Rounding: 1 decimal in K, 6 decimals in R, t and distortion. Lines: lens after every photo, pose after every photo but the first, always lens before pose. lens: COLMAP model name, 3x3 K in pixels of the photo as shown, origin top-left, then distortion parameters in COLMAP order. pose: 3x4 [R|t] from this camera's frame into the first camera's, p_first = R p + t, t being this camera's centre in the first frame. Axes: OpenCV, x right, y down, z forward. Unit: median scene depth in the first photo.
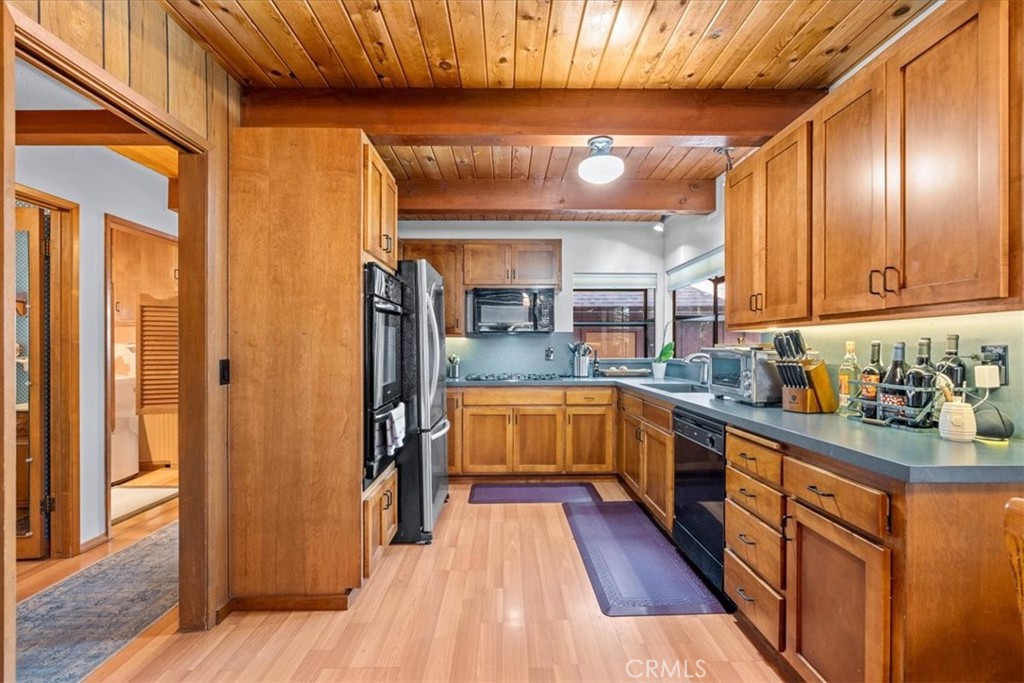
lens RADIAL K [[452.0, 0, 517.7], [0, 452.0, 350.1], [0, 0, 1]] dist [-0.006996, 0.001294]
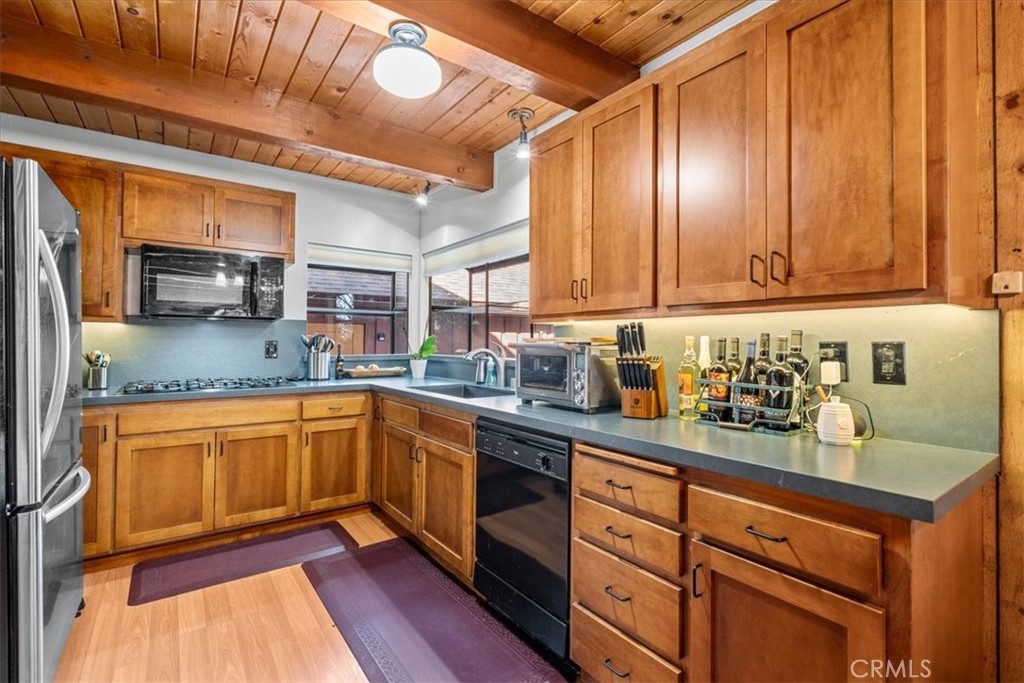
lens RADIAL K [[452.0, 0, 499.1], [0, 452.0, 335.2], [0, 0, 1]] dist [-0.006996, 0.001294]
pose [[0.824020, 0.014478, 0.566376, -0.067172], [-0.003153, 0.999775, -0.020969, -0.000567], [-0.566552, 0.015493, 0.823880, 0.335573]]
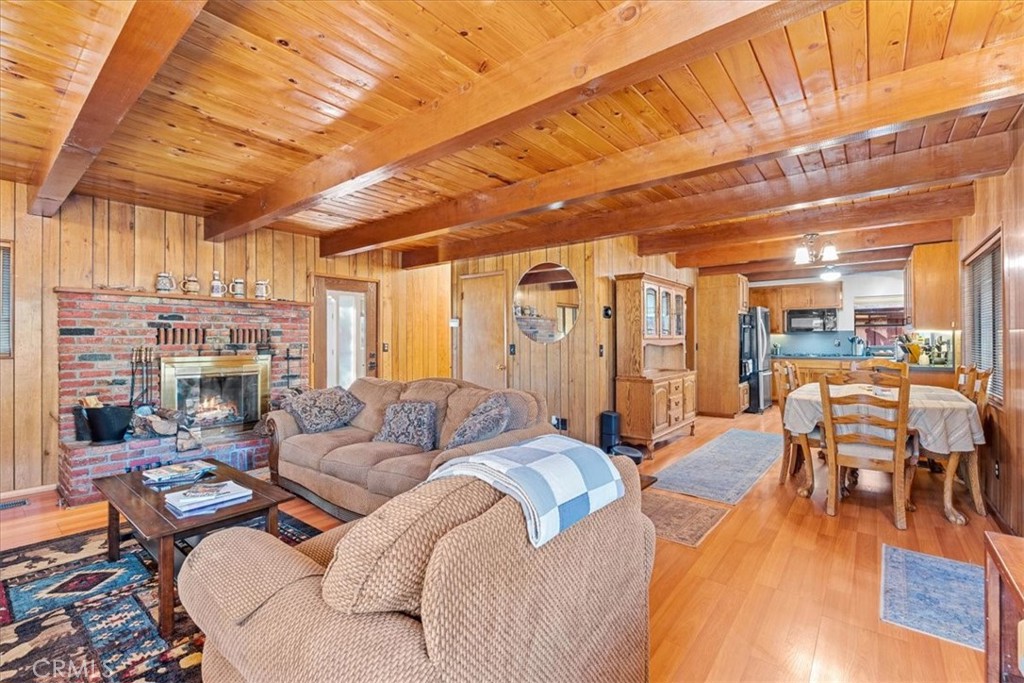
lens RADIAL K [[452.0, 0, 502.8], [0, 452.0, 337.4], [0, 0, 1]] dist [-0.006996, 0.001294]
pose [[0.754061, -0.004688, -0.656787, 0.417538], [-0.000038, 0.999974, -0.007181, -0.000610], [0.656804, 0.005440, 0.754042, -2.104417]]
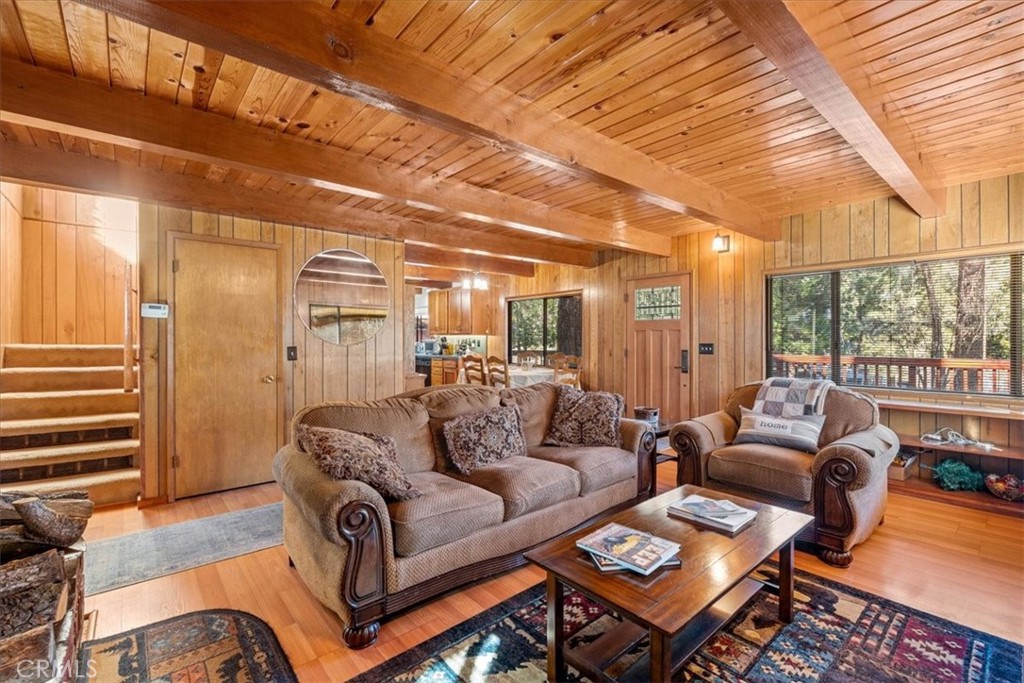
lens RADIAL K [[452.0, 0, 517.2], [0, 452.0, 342.9], [0, 0, 1]] dist [-0.006996, 0.001294]
pose [[0.770704, -0.005116, 0.637172, -1.279768], [0.002470, 0.999984, 0.005041, -0.001005], [-0.637188, -0.002311, 0.770705, -2.206302]]
